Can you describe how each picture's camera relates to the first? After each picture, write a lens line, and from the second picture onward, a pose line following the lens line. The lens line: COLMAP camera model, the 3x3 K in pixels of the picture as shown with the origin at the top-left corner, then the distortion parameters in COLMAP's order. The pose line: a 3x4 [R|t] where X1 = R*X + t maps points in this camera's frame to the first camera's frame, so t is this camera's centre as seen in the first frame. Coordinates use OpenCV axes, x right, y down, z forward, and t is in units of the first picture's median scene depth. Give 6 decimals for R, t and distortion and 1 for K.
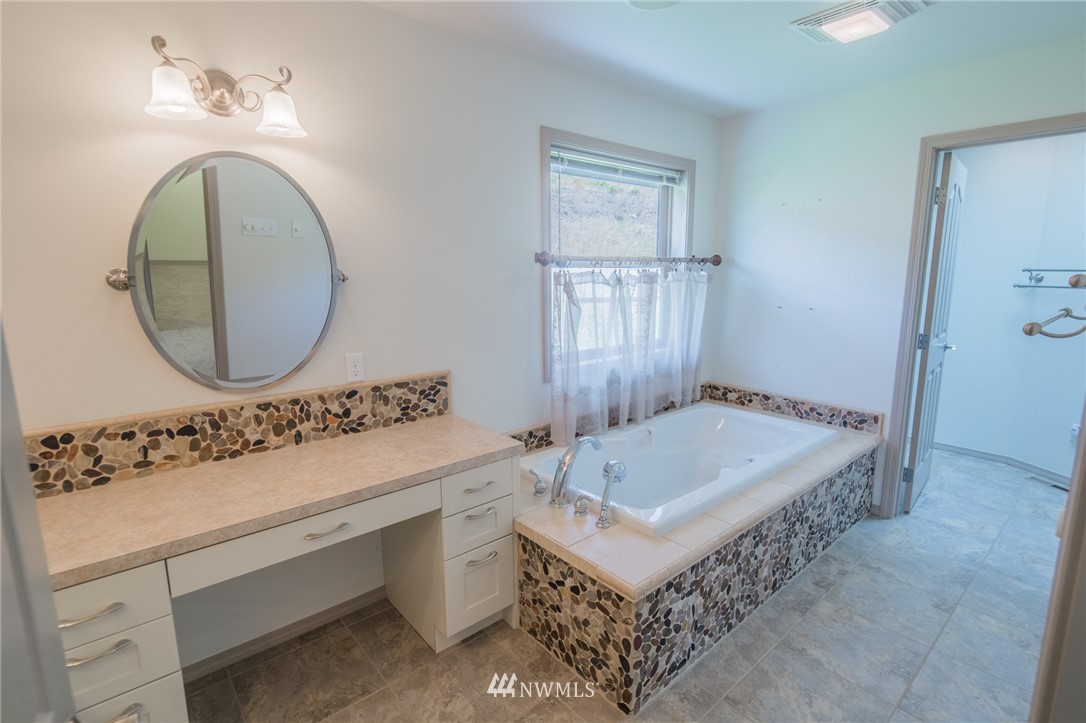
lens RADIAL K [[520.8, 0, 550.0], [0, 520.8, 361.1], [0, 0, 1]] dist [0.001965, 0.000223]
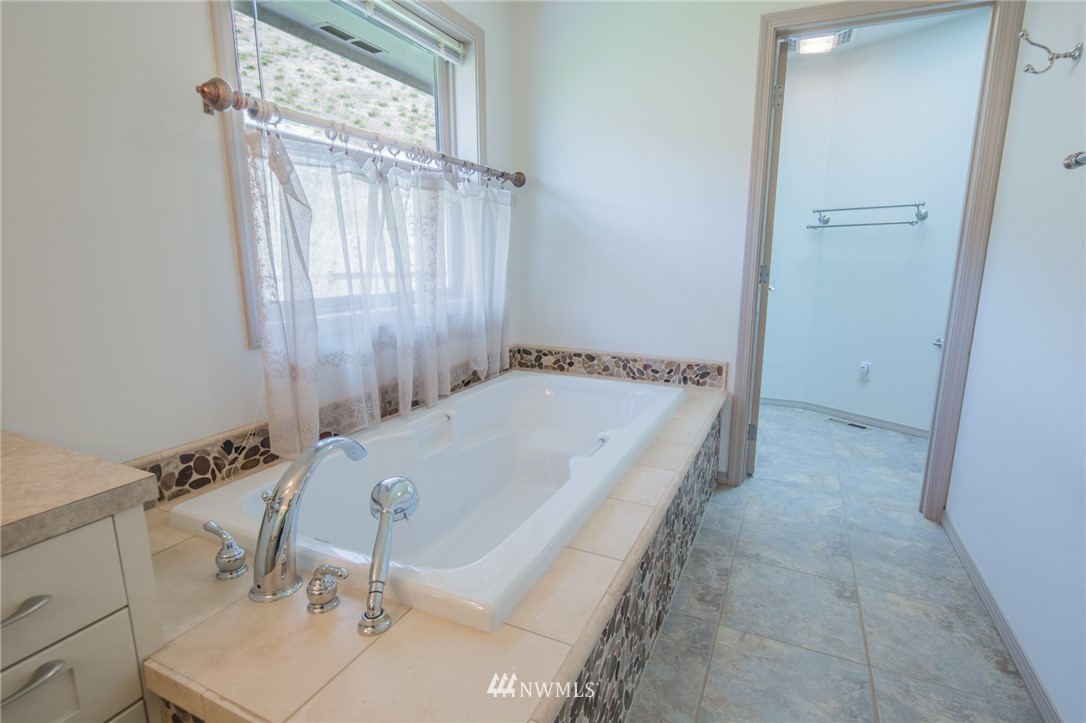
lens RADIAL K [[520.8, 0, 568.1], [0, 520.8, 366.4], [0, 0, 1]] dist [0.001965, 0.000223]
pose [[0.899223, -0.072622, 0.431421, 0.051750], [0.059117, 0.997252, 0.044651, 0.055390], [-0.433478, -0.014647, 0.901045, 0.366516]]
